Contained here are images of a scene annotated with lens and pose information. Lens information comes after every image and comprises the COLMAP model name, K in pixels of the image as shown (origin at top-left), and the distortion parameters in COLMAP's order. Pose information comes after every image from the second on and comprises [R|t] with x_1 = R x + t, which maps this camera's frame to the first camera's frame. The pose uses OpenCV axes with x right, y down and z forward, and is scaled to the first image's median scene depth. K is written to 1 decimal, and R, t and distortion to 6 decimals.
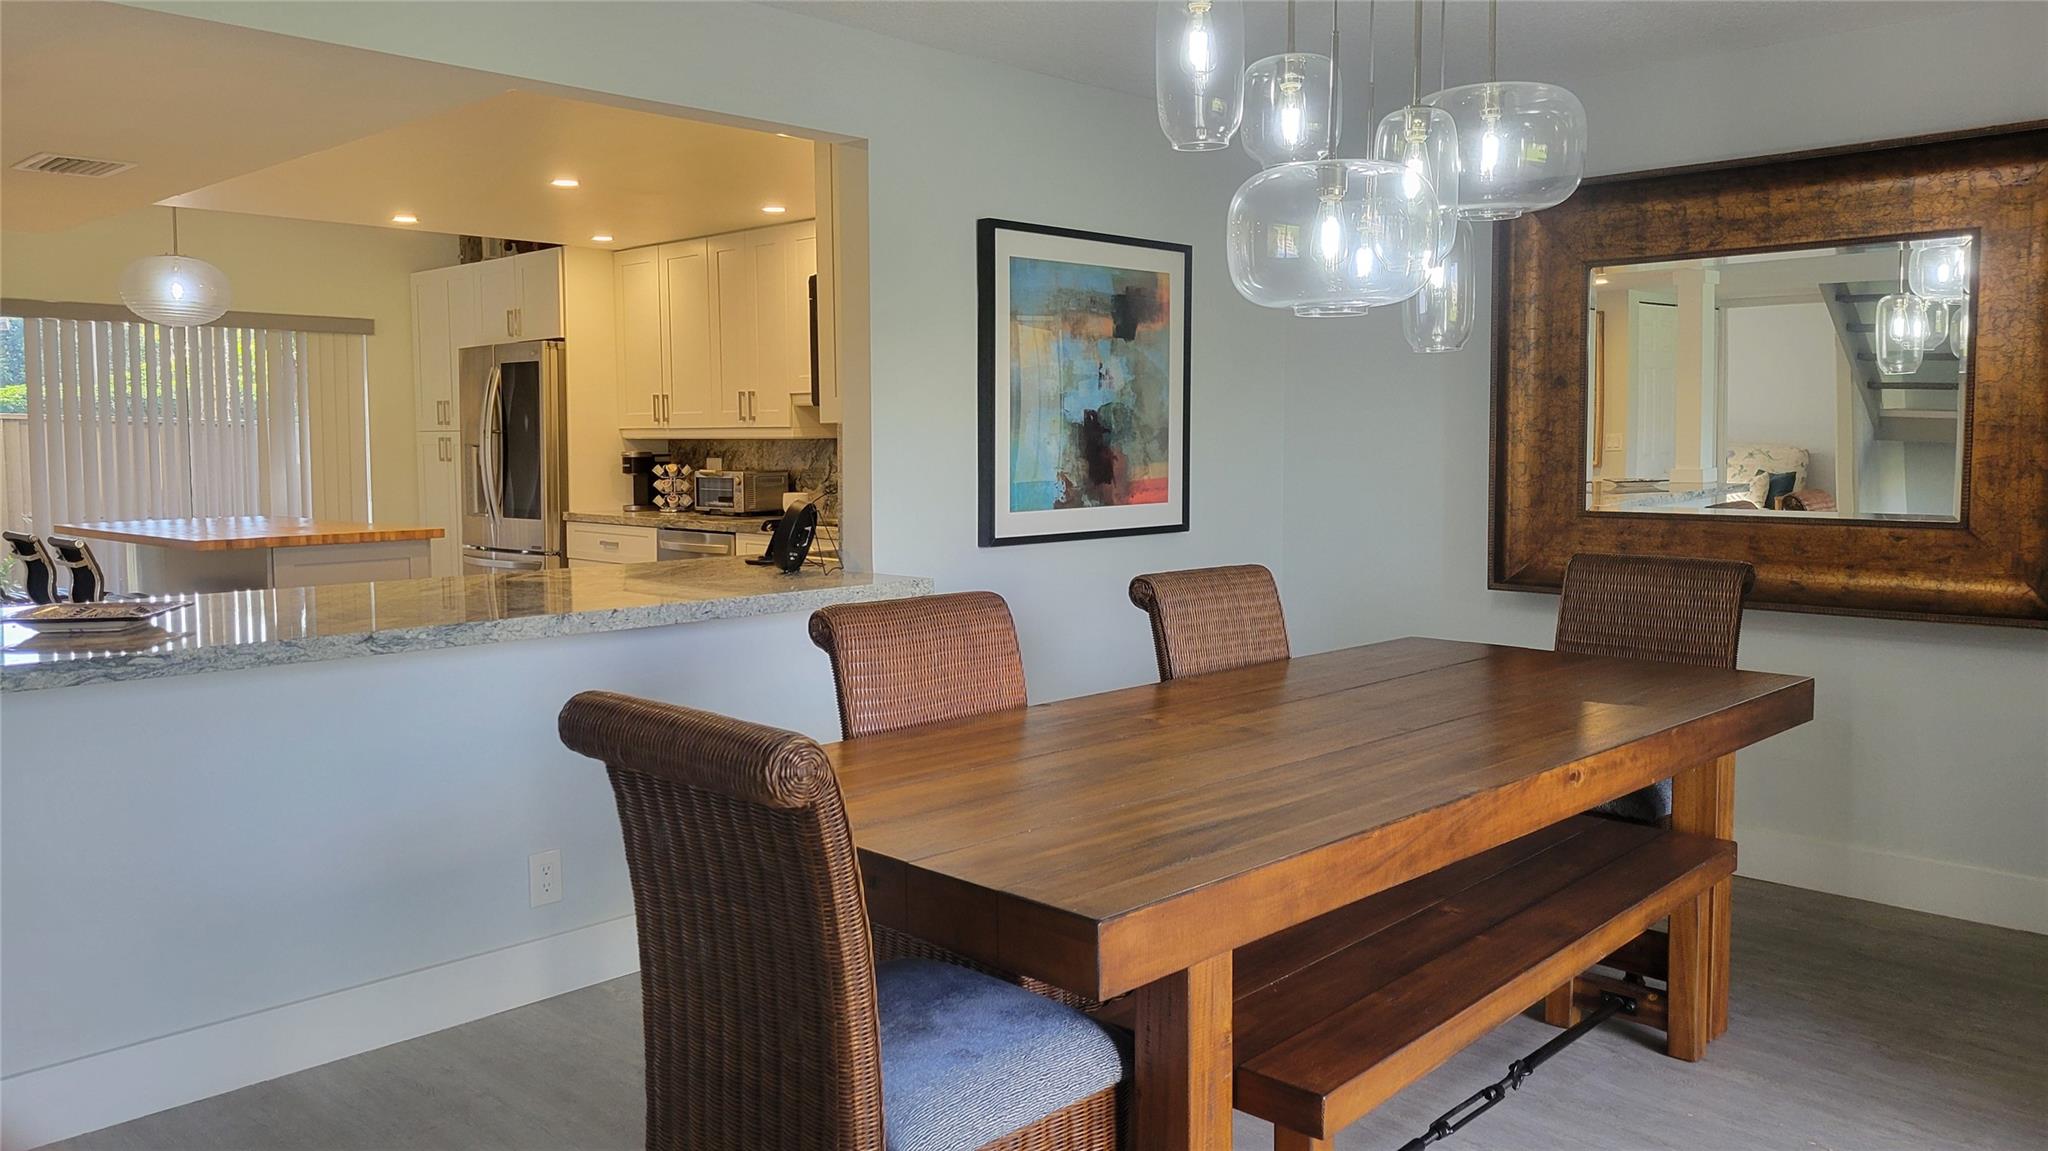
lens RADIAL K [[1530.1, 0, 1011.1], [0, 1530.1, 556.6], [0, 0, 1]] dist [0.049435, -0.017499]
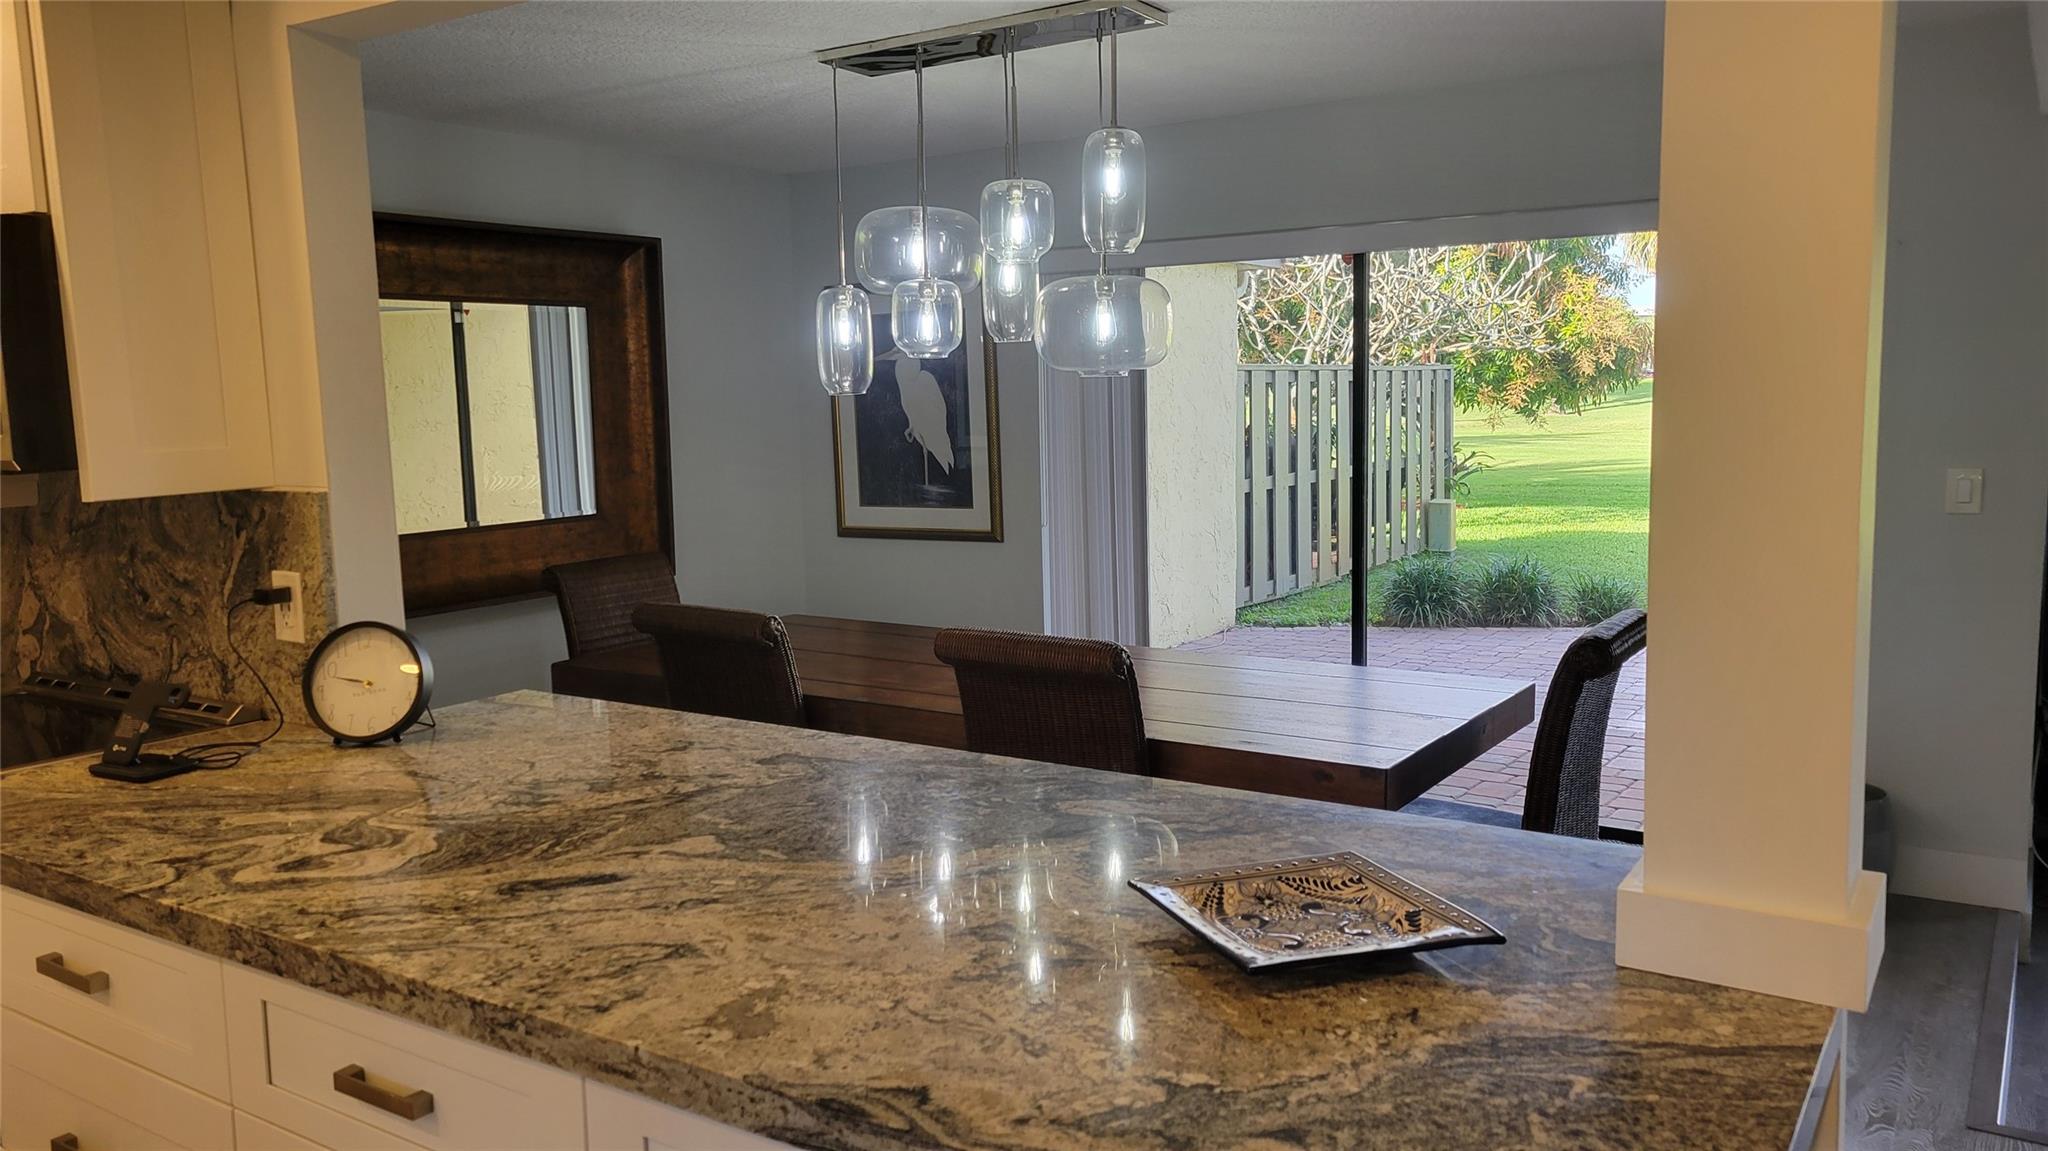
lens RADIAL K [[1530.1, 0, 990.8], [0, 1530.1, 557.4], [0, 0, 1]] dist [0.049435, -0.017499]
pose [[-0.180325, -0.100605, 0.978448, -0.724348], [0.105461, 0.987044, 0.120925, -0.101549], [-0.977937, 0.124994, -0.167379, 0.807870]]
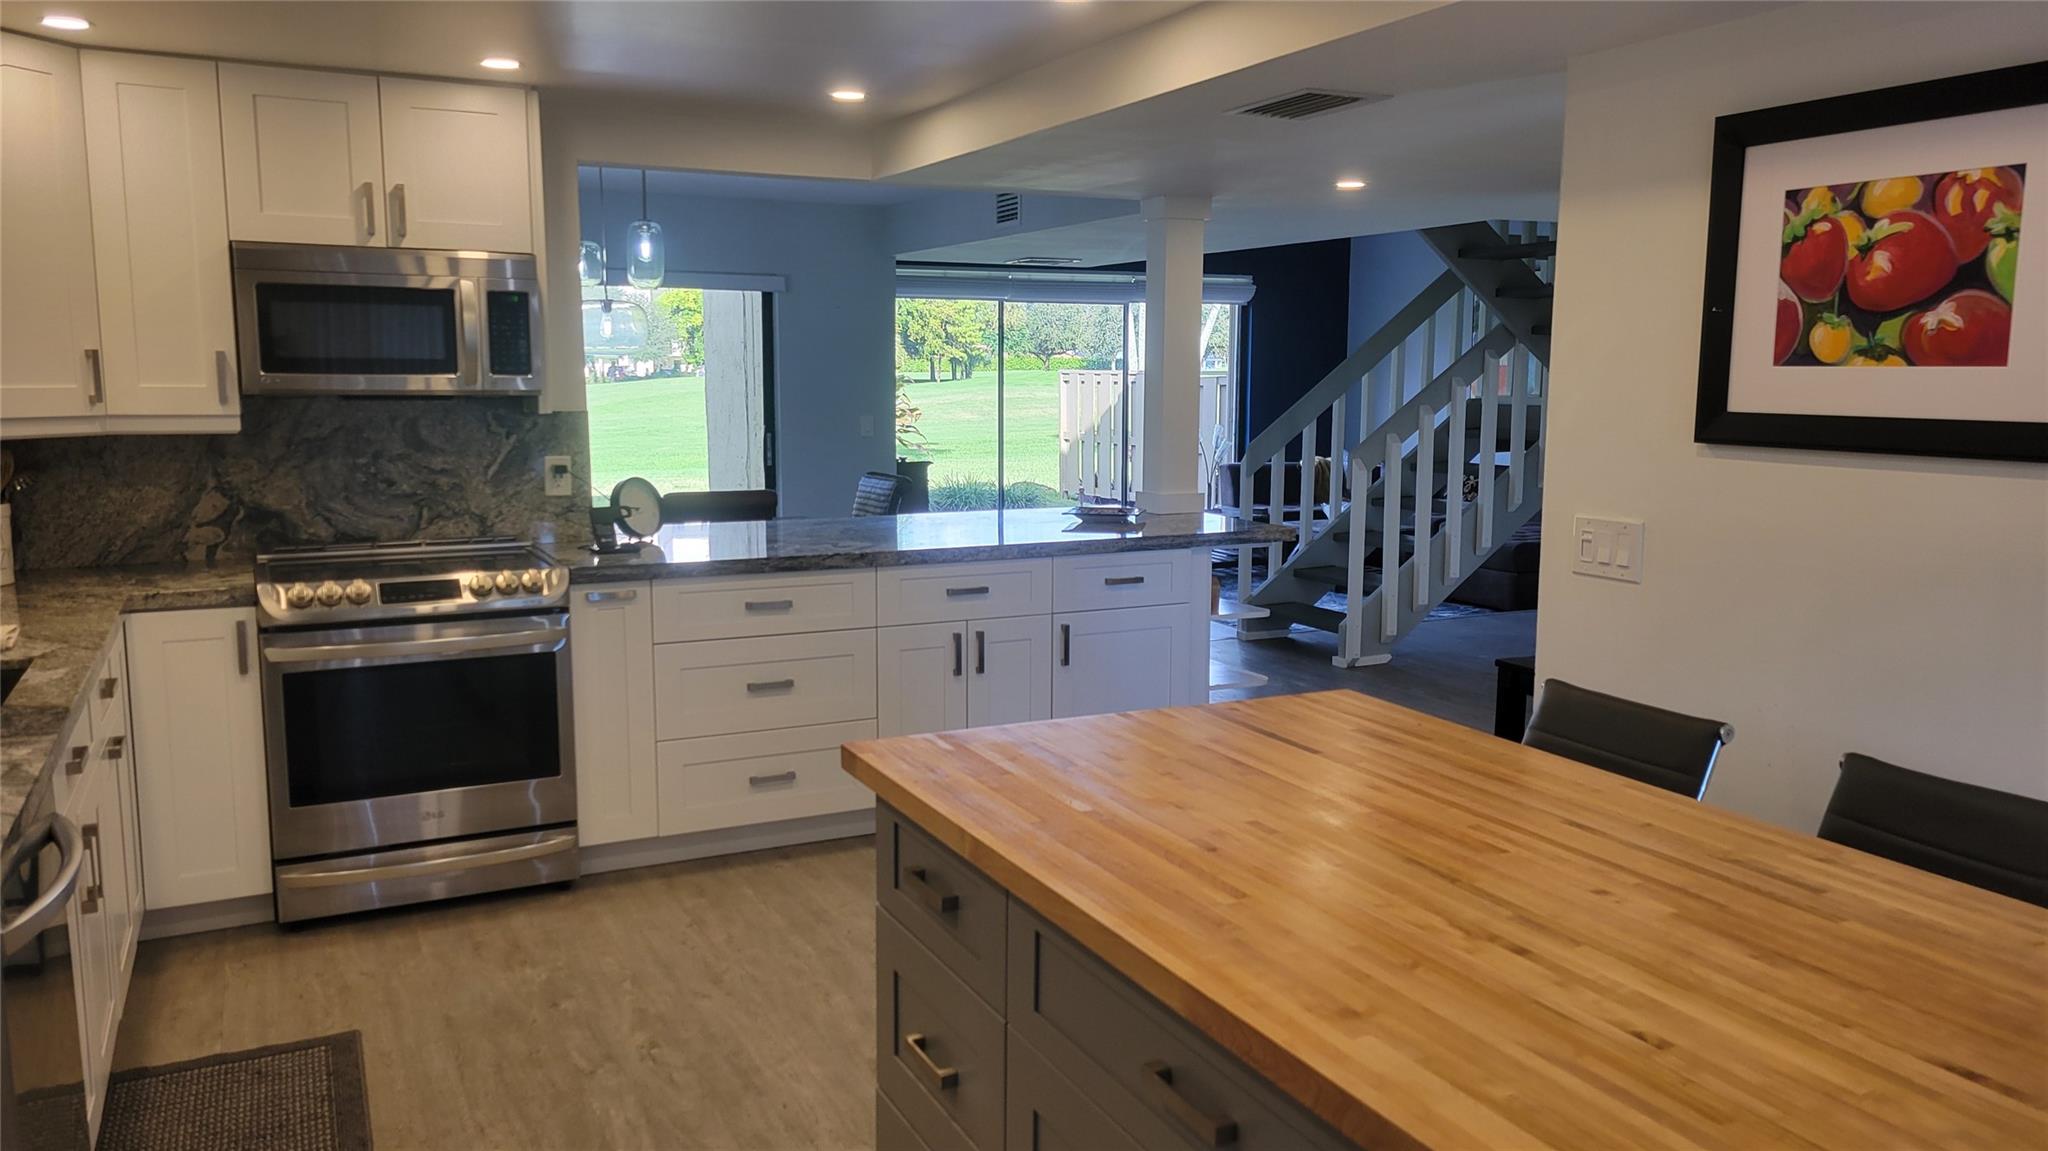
lens RADIAL K [[1530.1, 0, 1027.8], [0, 1530.1, 575.5], [0, 0, 1]] dist [0.049435, -0.017499]
pose [[-0.945604, -0.041295, 0.322688, -0.748800], [0.028804, 0.977387, 0.209485, -0.185273], [-0.324042, 0.207385, -0.923032, 1.864746]]
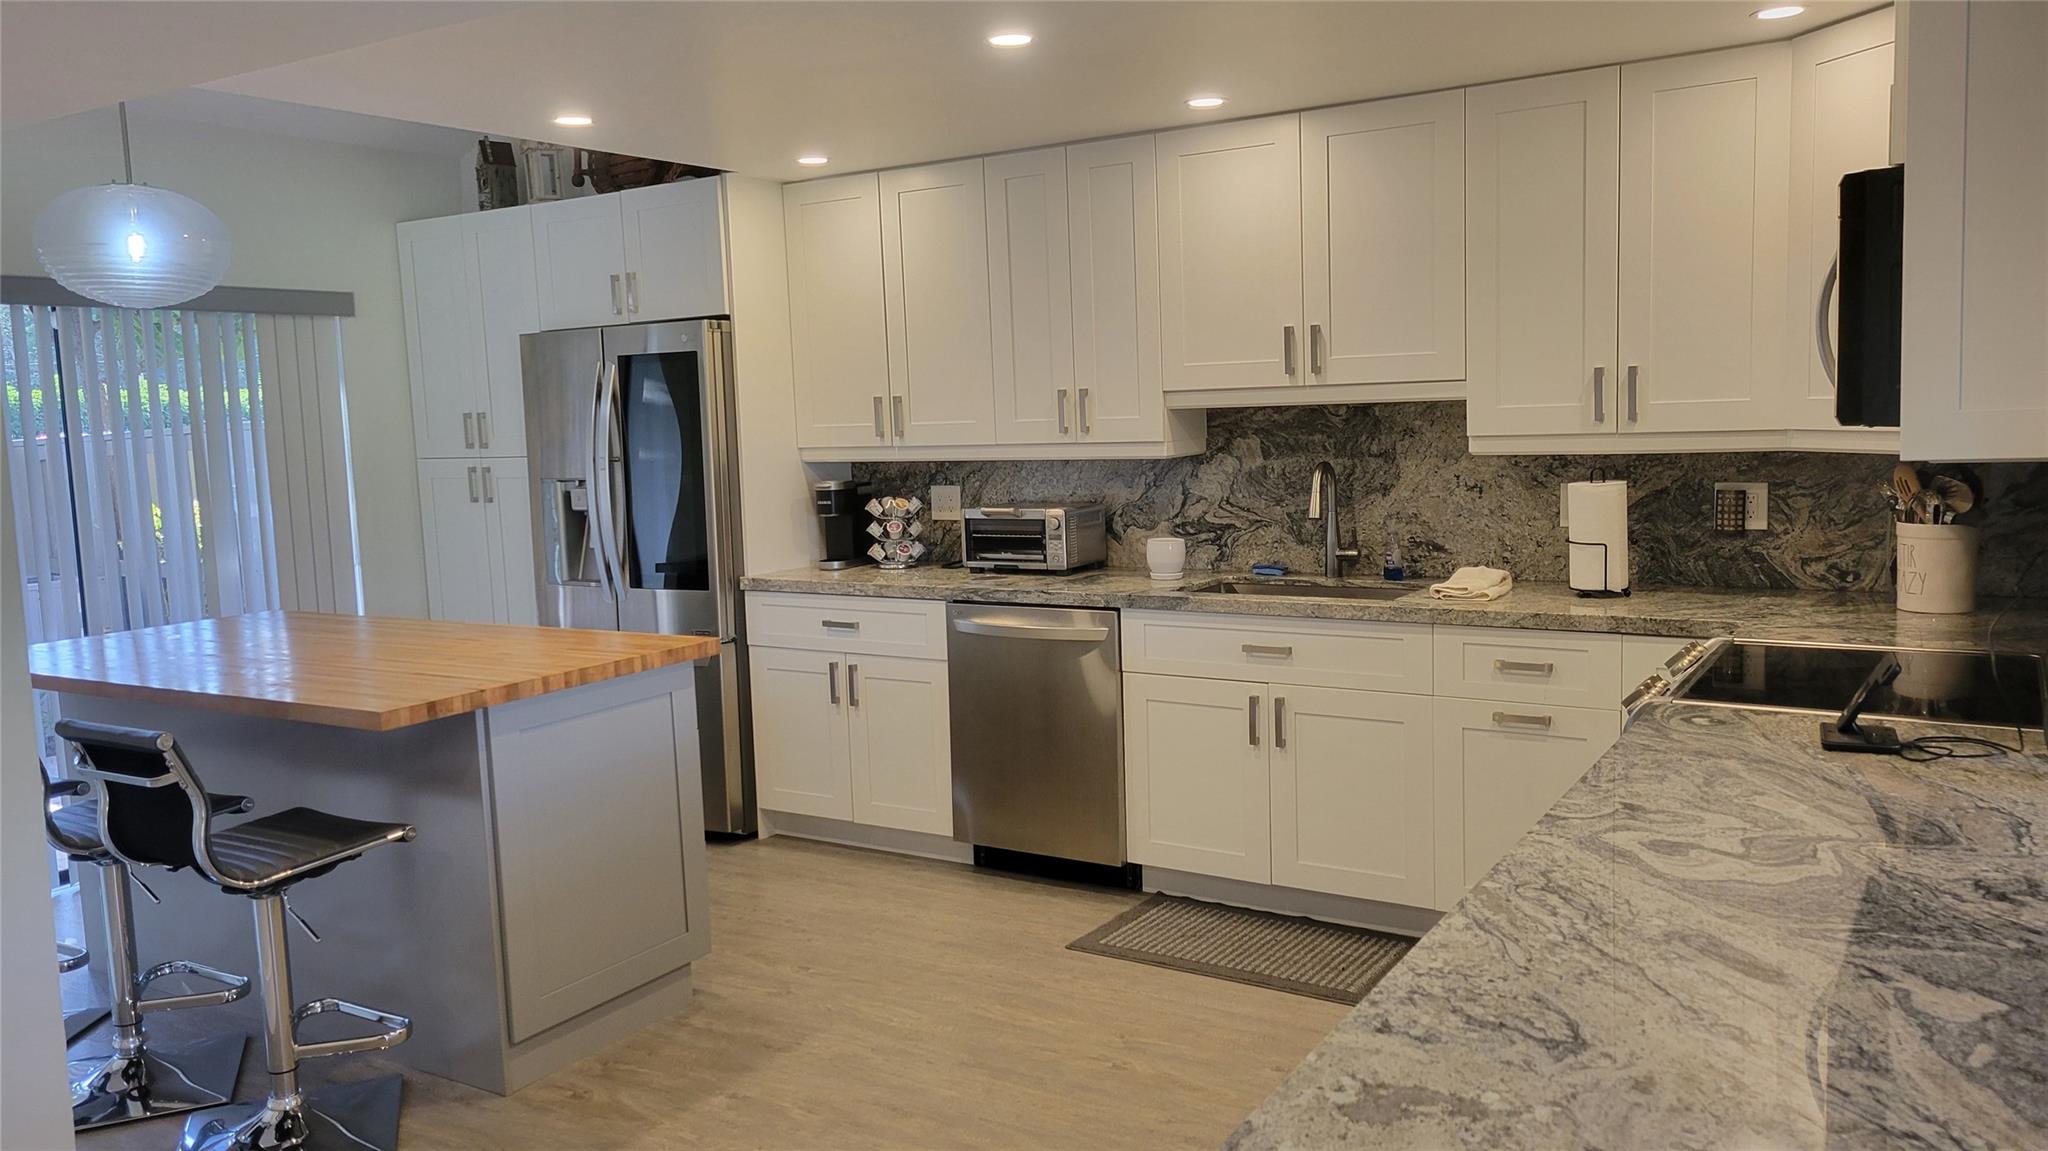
lens RADIAL K [[1530.1, 0, 1027.6], [0, 1530.1, 561.7], [0, 0, 1]] dist [0.049435, -0.017499]
pose [[0.976983, -0.052030, 0.206875, -0.530383], [0.047644, 0.998523, 0.026131, -0.081722], [-0.207929, -0.015673, 0.978018, 0.562560]]
